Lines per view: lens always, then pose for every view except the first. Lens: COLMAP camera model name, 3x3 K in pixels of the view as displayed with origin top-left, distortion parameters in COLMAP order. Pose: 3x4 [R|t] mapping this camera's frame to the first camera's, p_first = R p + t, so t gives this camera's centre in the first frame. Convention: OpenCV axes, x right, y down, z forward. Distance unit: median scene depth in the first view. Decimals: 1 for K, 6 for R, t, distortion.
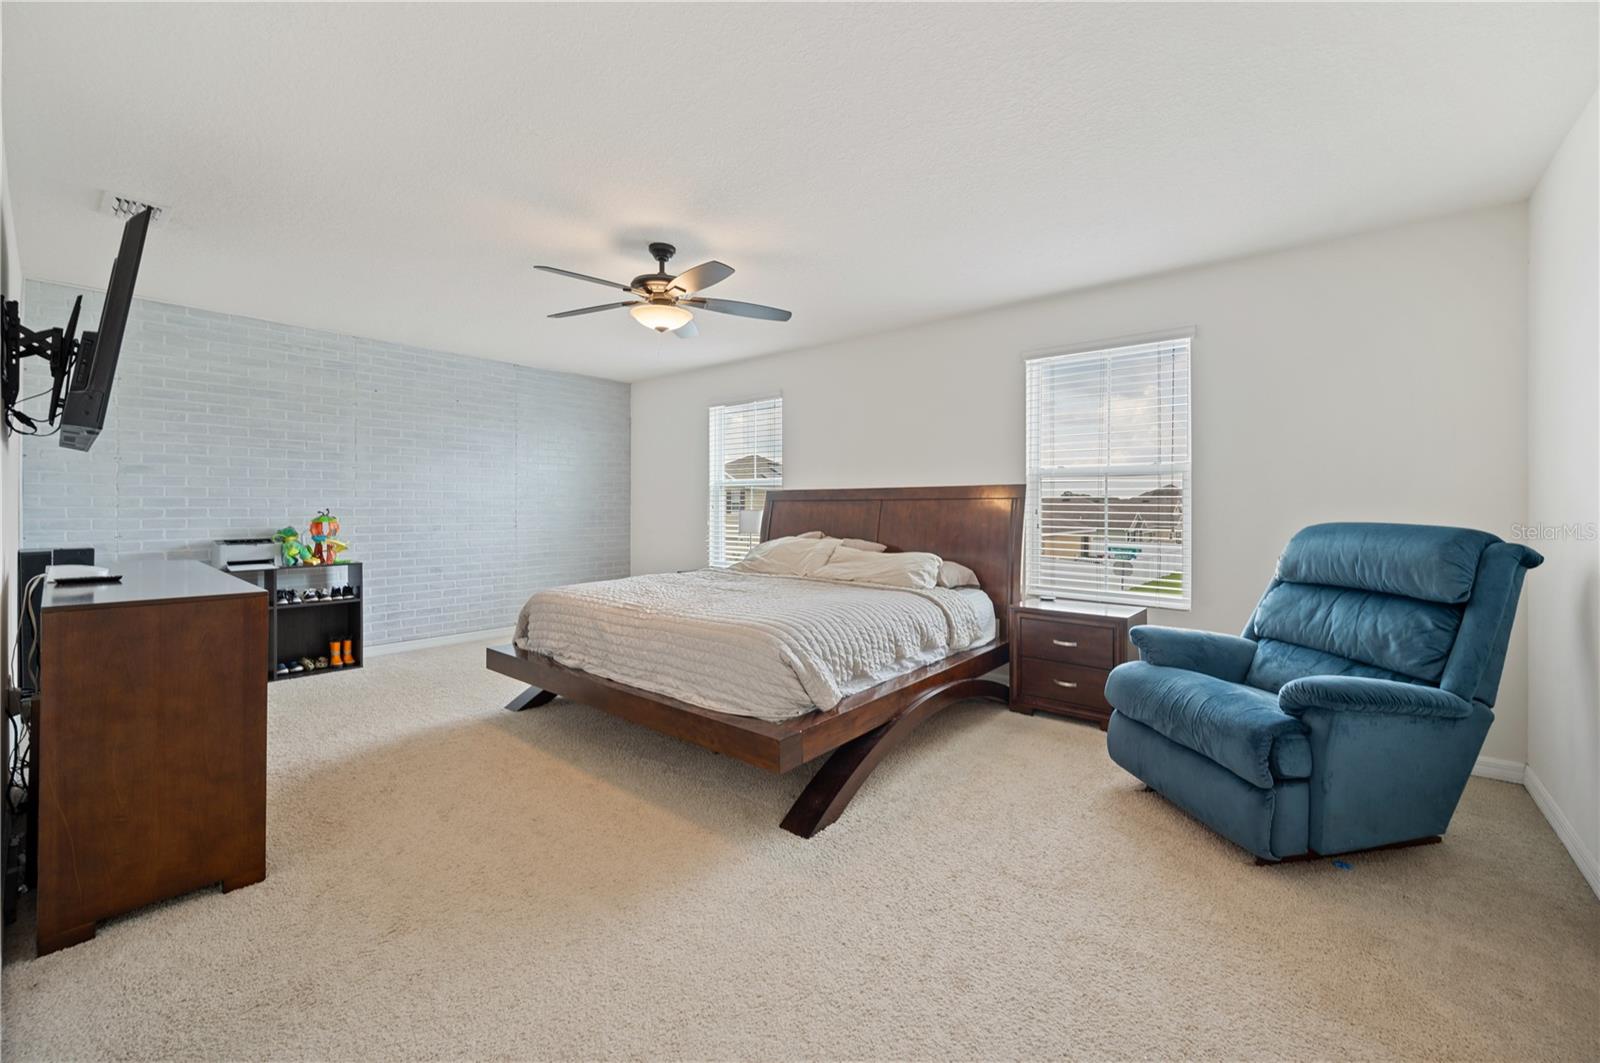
lens RADIAL K [[639.4, 0, 807.9], [0, 639.4, 506.4], [0, 0, 1]] dist [-0.001061, 0.000799]
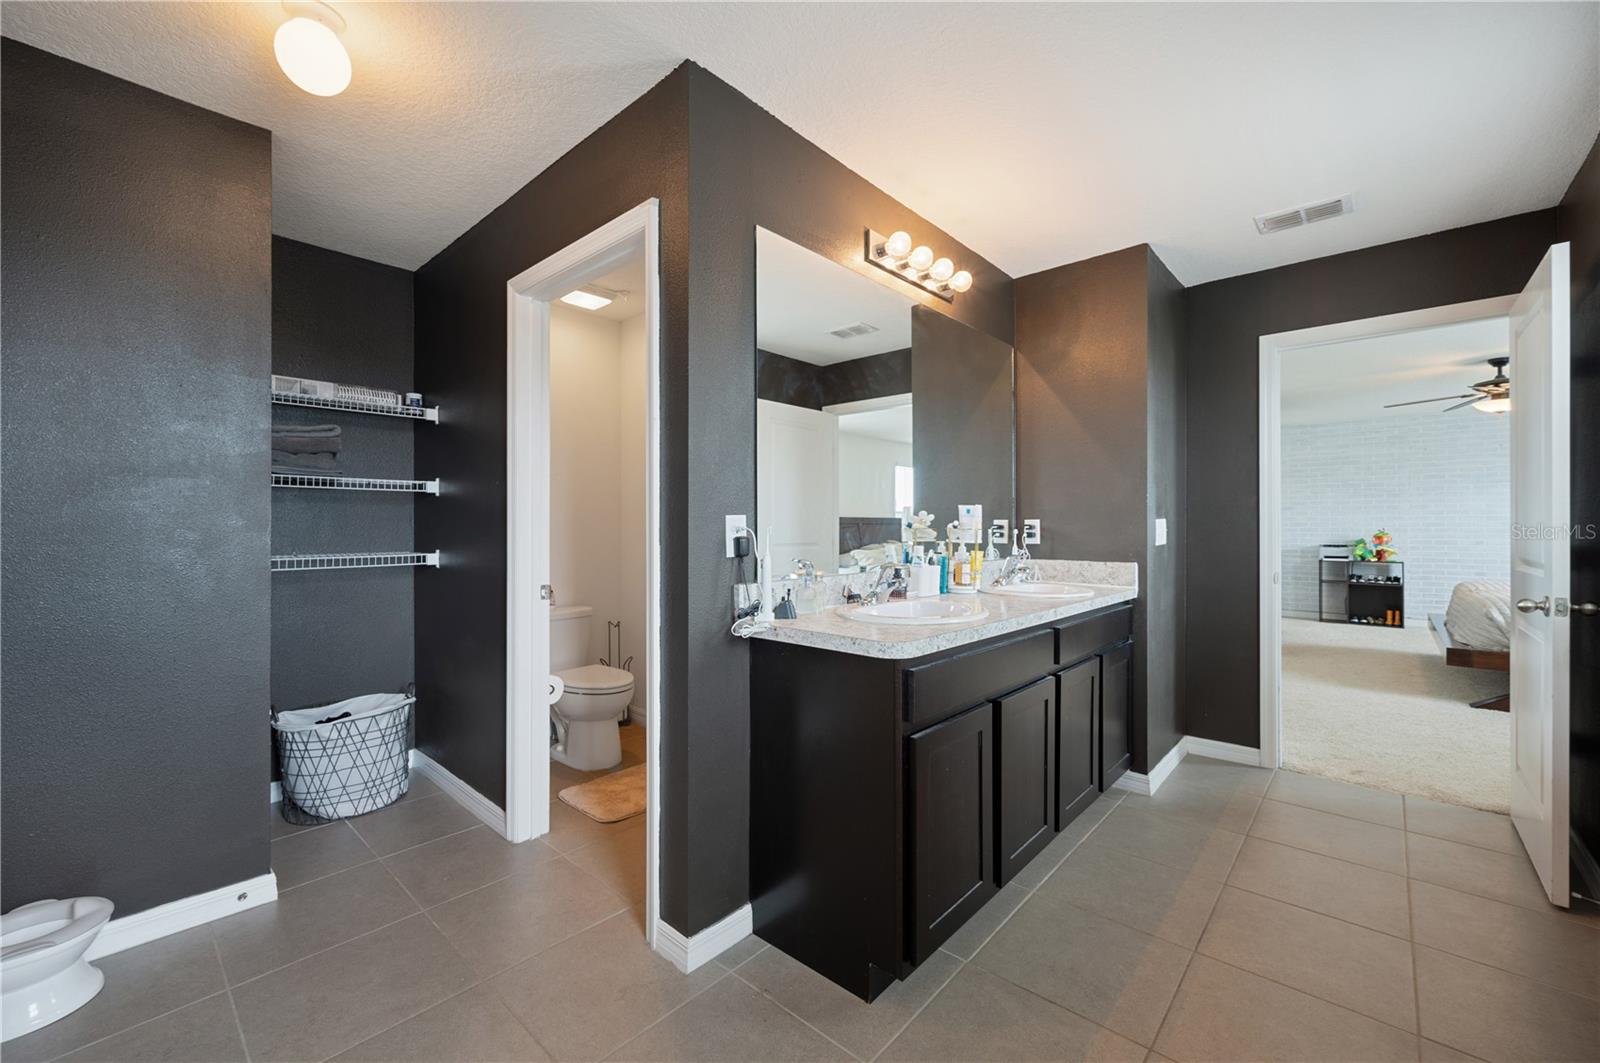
lens RADIAL K [[639.4, 0, 800.8], [0, 639.4, 527.8], [0, 0, 1]] dist [-0.001061, 0.000799]
pose [[-0.047924, 0.003208, -0.998846, 0.976969], [-0.002017, 0.999992, 0.003309, 0.000563], [0.998849, 0.002173, -0.047917, -0.424413]]
